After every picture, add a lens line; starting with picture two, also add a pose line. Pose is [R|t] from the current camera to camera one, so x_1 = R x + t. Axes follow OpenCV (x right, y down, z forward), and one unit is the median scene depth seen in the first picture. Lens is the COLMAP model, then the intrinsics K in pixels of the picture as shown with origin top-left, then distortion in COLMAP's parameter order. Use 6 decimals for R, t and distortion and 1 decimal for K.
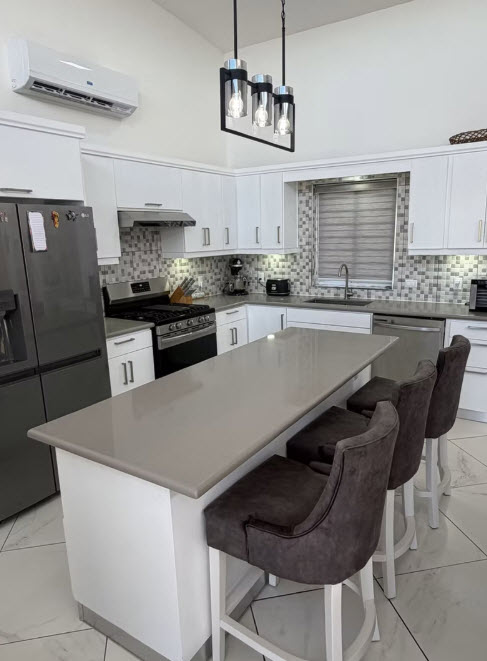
lens RADIAL K [[450.7, 0, 244.4], [0, 450.7, 332.0], [0, 0, 1]] dist [-0.004419, -0.002021]
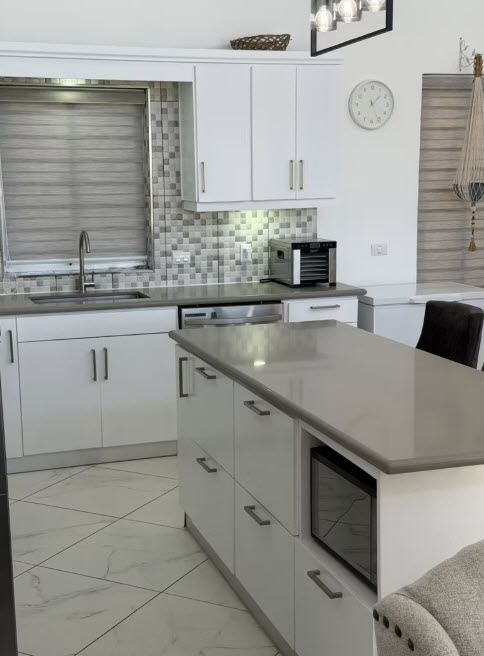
lens RADIAL K [[960.3, 0, 242.2], [0, 960.3, 328.3], [0, 0, 1]] dist [0.051683, 0.000000]
pose [[0.622823, -0.107237, 0.774979, -0.626262], [0.162273, 0.986727, 0.006125, -0.005399], [-0.765349, 0.121943, 0.631958, 0.104281]]
